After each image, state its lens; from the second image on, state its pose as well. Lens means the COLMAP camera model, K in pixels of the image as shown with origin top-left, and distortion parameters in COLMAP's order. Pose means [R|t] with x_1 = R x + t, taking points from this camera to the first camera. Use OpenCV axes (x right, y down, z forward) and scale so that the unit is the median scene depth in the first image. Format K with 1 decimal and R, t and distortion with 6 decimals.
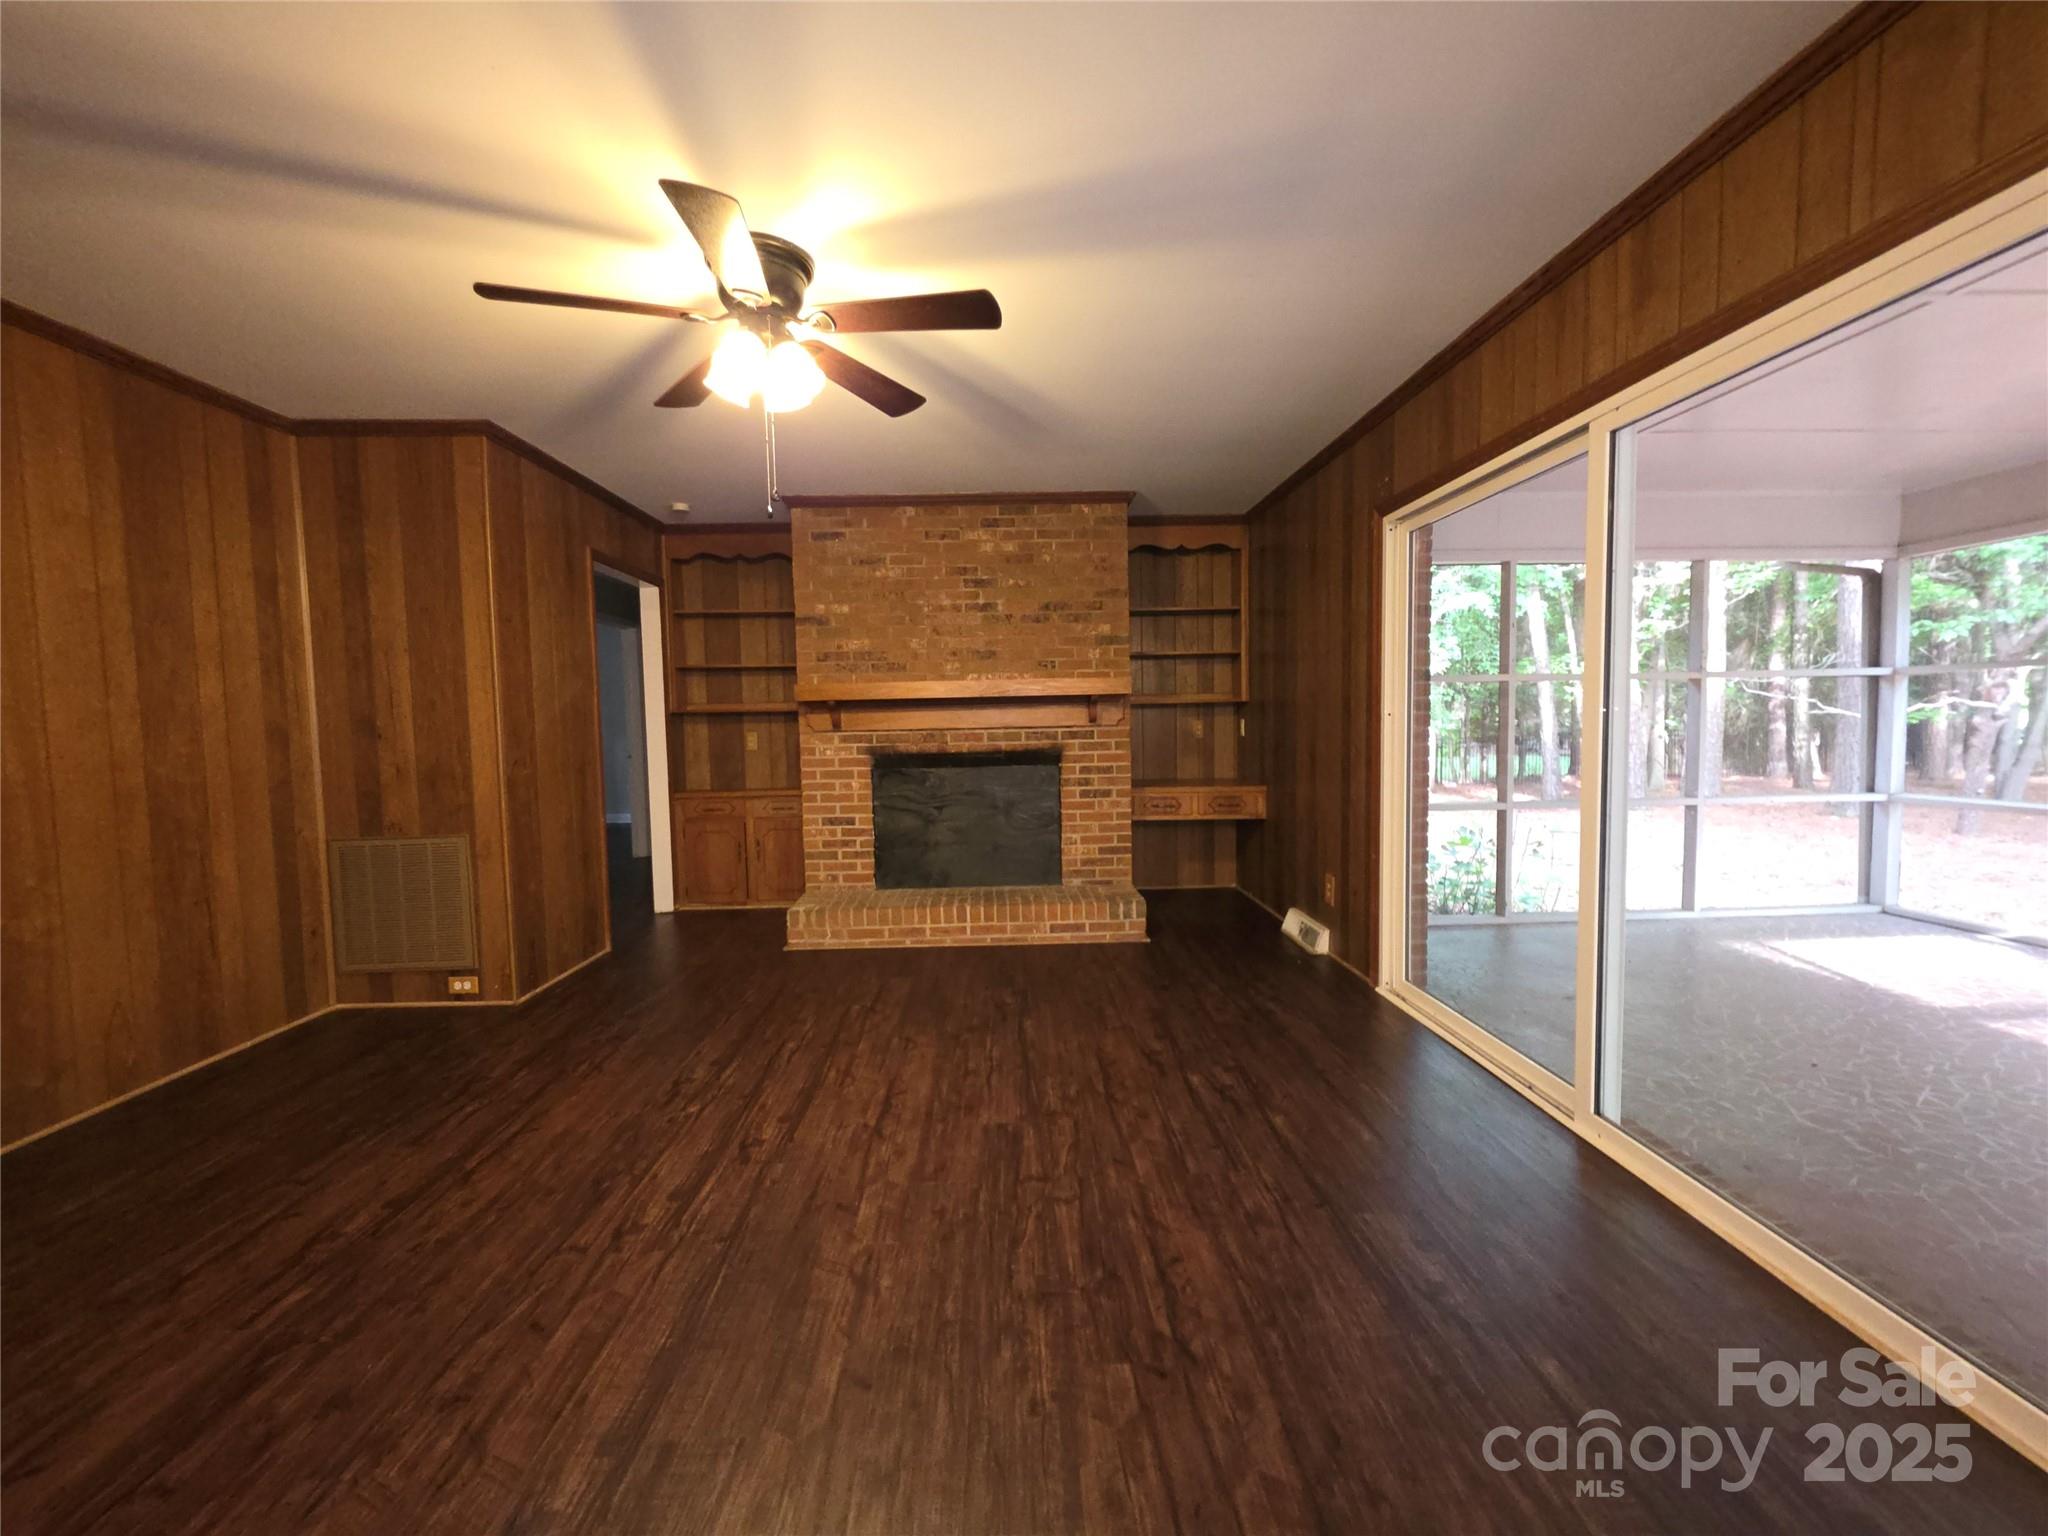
lens RADIAL K [[813.7, 0, 1029.4], [0, 813.7, 770.4], [0, 0, 1]] dist [-0.002283, 0.000707]
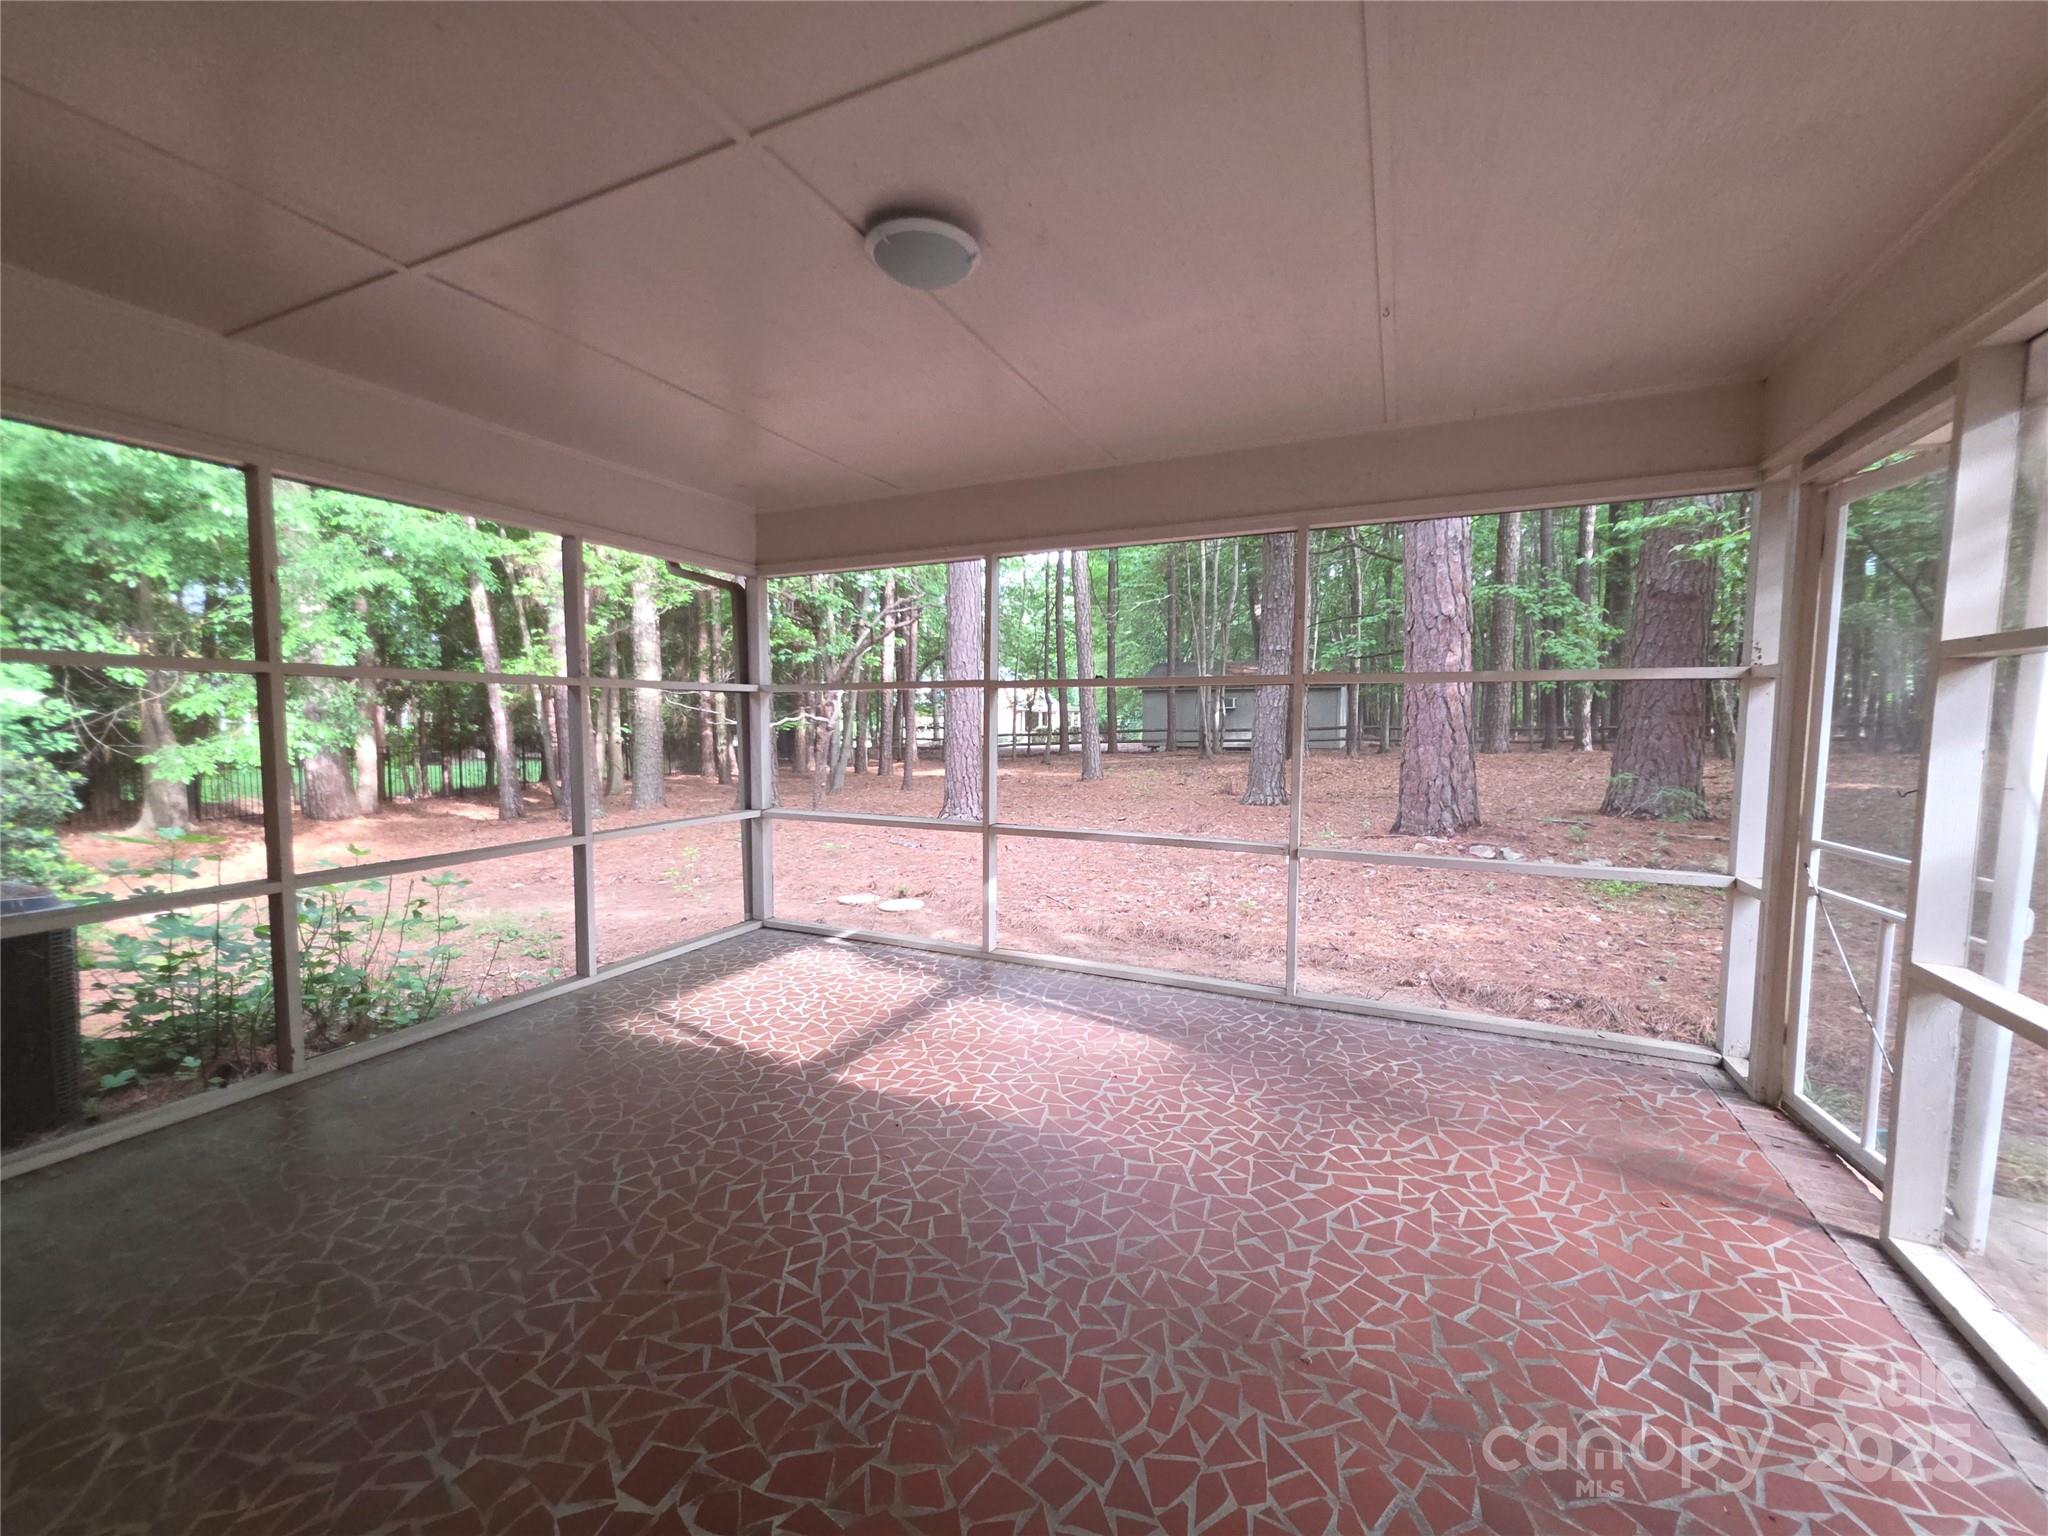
lens RADIAL K [[813.7, 0, 1014.8], [0, 813.7, 763.7], [0, 0, 1]] dist [-0.002283, 0.000707]
pose [[0.457590, -0.032807, 0.888558, 0.325481], [0.043048, 0.998965, 0.014714, -0.031816], [-0.888121, 0.031518, 0.458528, 0.271126]]
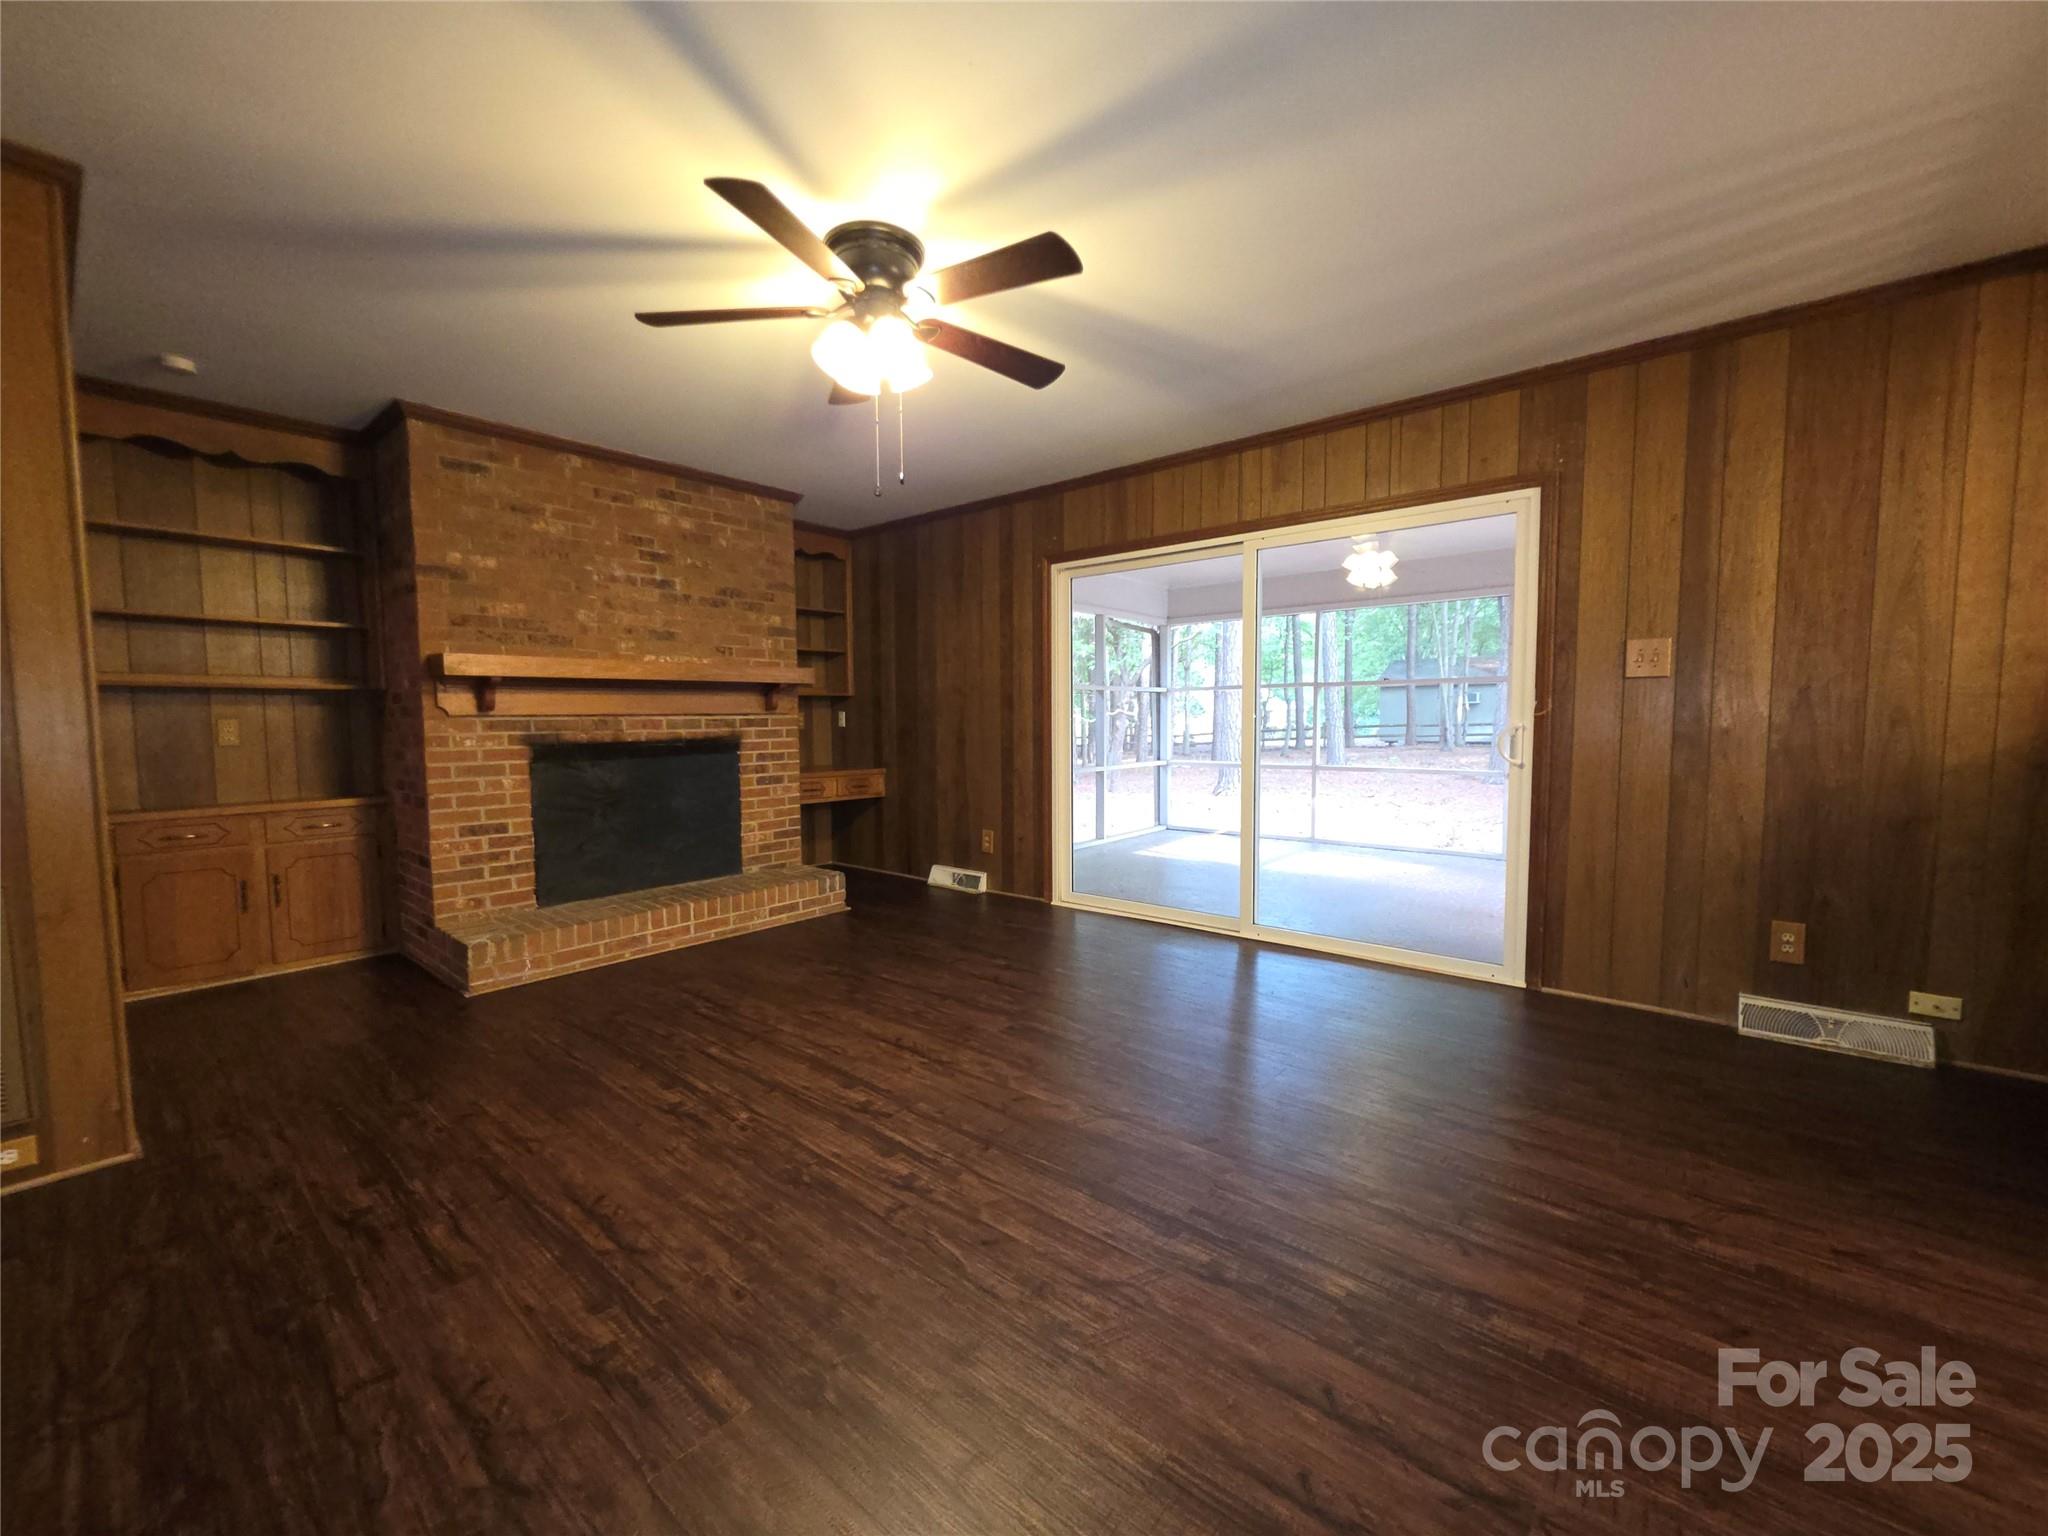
lens RADIAL K [[813.7, 0, 1014.4], [0, 813.7, 771.6], [0, 0, 1]] dist [-0.002283, 0.000707]
pose [[0.667877, -0.037095, 0.743347, -0.483242], [0.042963, 0.999013, 0.011253, 0.019760], [-0.743031, 0.024421, 0.668812, 0.086955]]
